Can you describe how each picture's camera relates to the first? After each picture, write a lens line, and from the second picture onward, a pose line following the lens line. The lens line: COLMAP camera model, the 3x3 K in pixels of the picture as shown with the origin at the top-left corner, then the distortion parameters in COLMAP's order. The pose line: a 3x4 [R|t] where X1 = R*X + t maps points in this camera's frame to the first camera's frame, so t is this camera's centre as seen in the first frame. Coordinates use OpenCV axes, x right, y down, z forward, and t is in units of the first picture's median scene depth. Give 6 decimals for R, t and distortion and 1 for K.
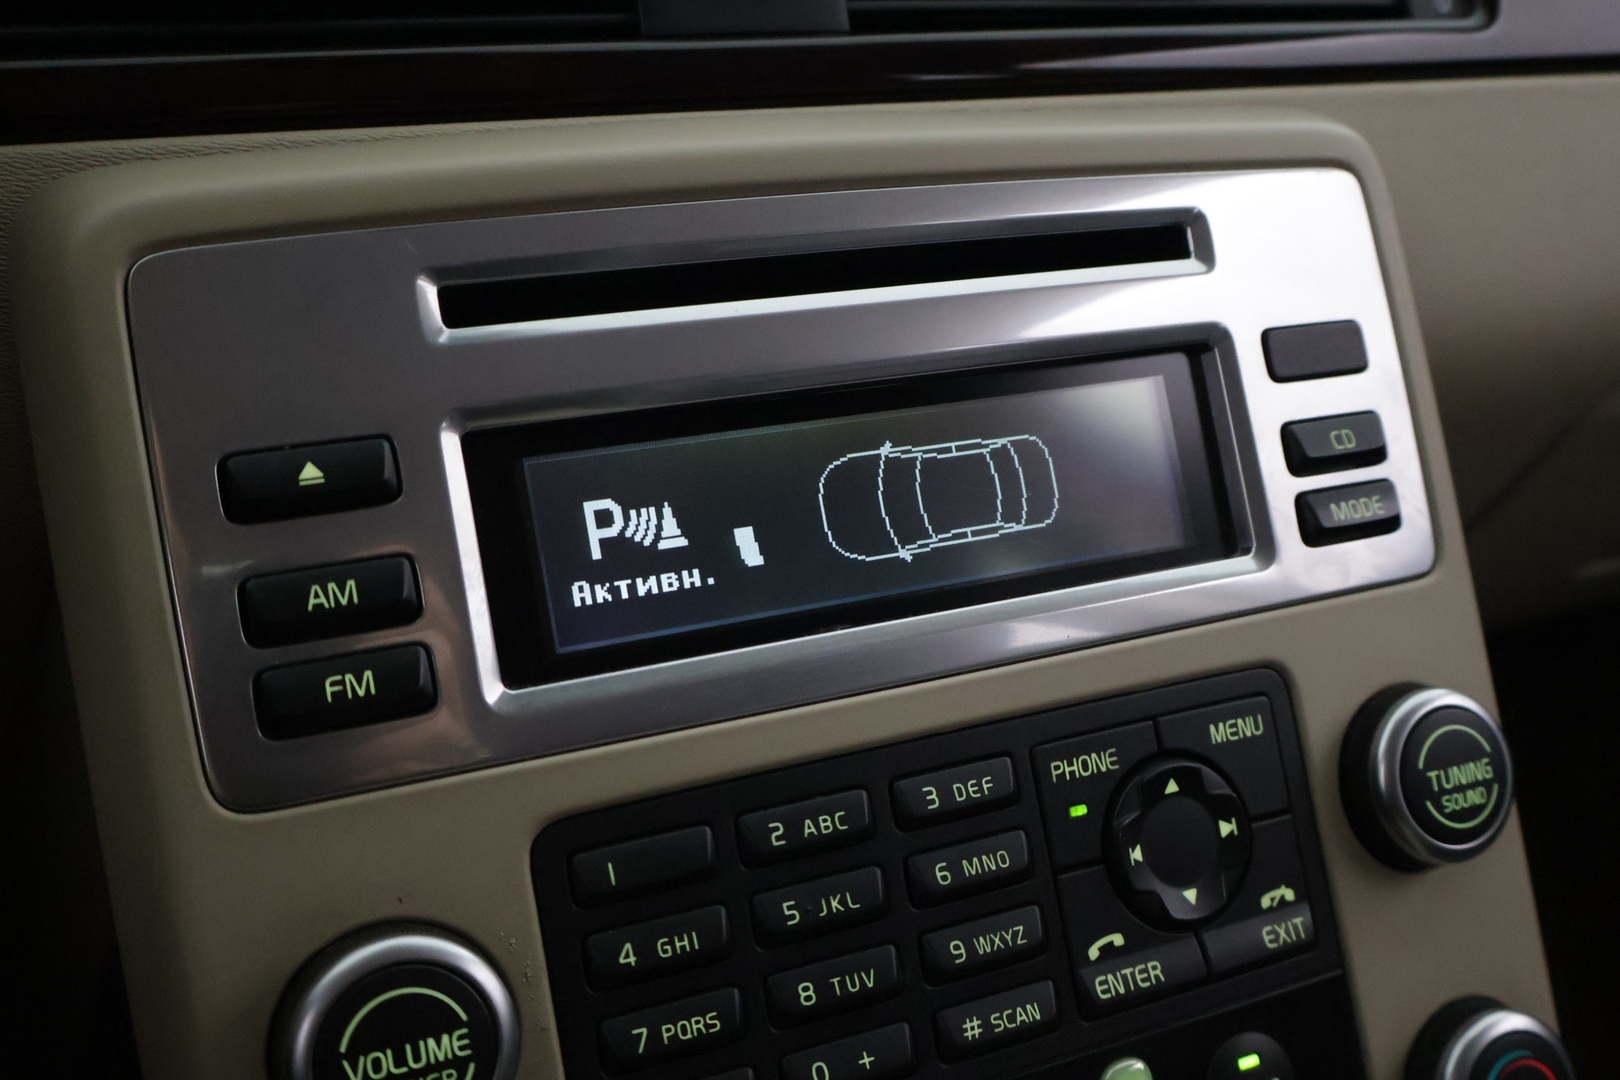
lens RADIAL K [[1628.1, 0, 810.7], [0, 1628.1, 539.5], [0, 0, 1]] dist [0.007797, 0.000000]
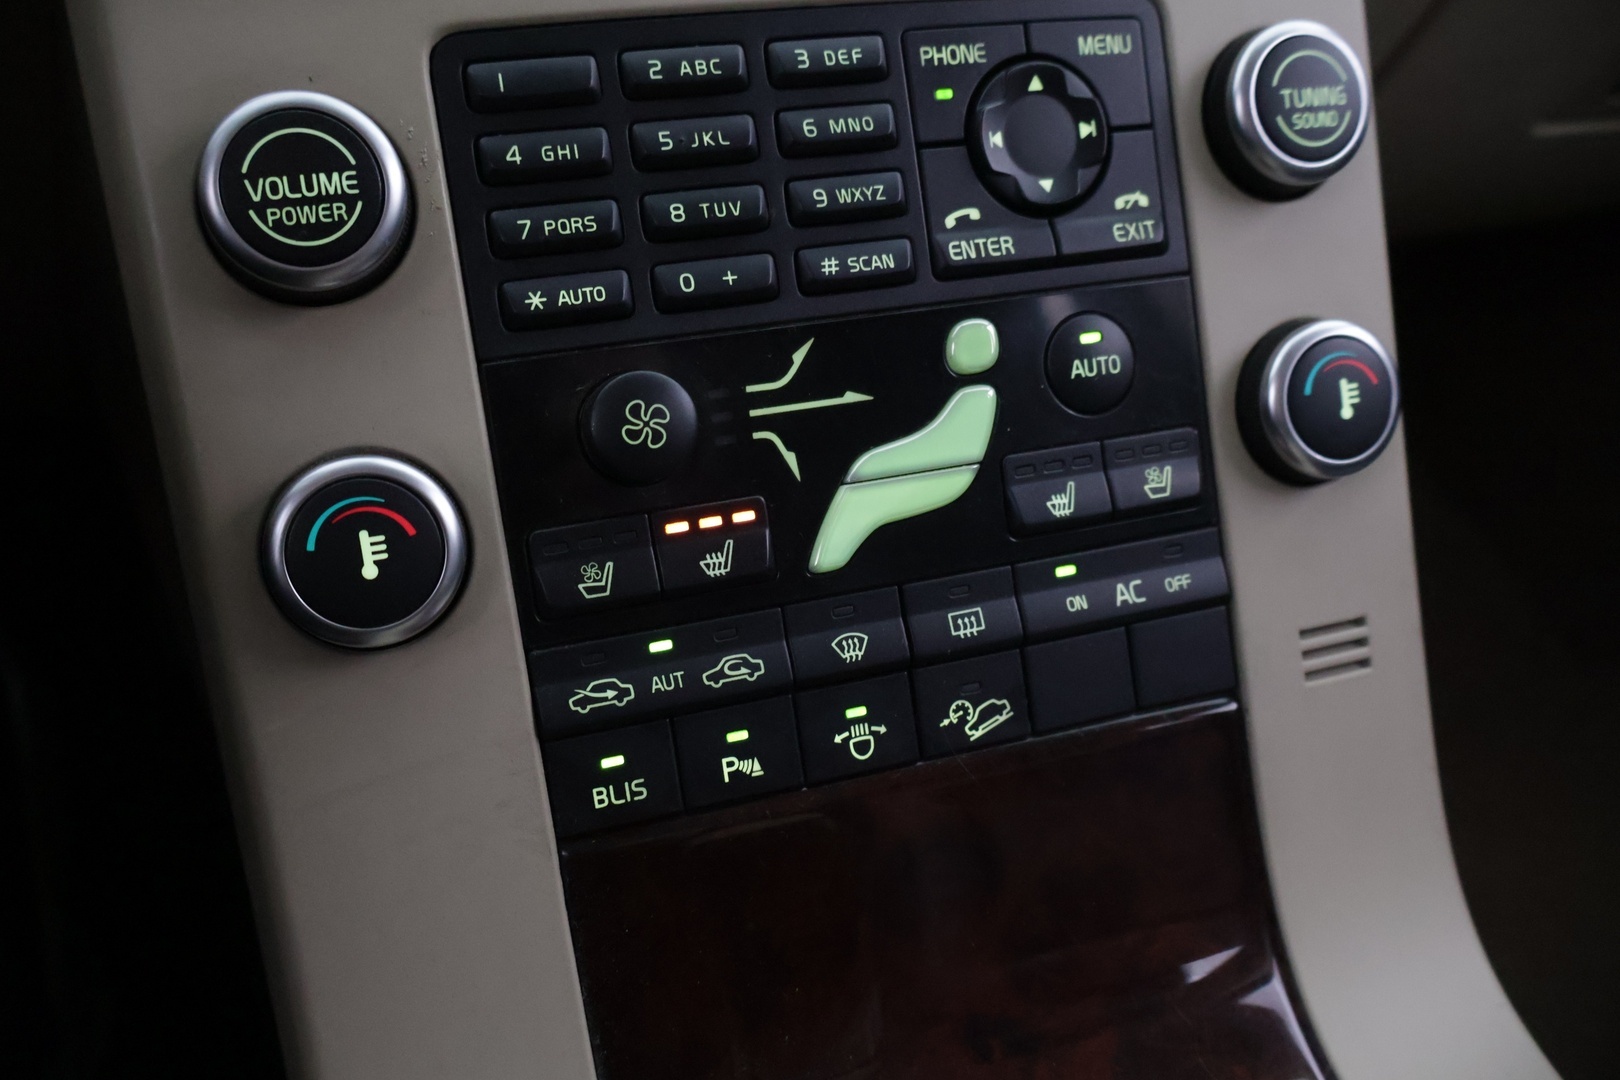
lens RADIAL K [[1365.2, 0, 808.7], [0, 1365.2, 540.8], [0, 0, 1]] dist [-0.009588, 0.003707]
pose [[0.994204, 0.047379, -0.096511, 0.184276], [-0.031959, 0.987324, 0.155465, 0.339433], [0.102653, -0.151479, 0.983116, 0.033033]]
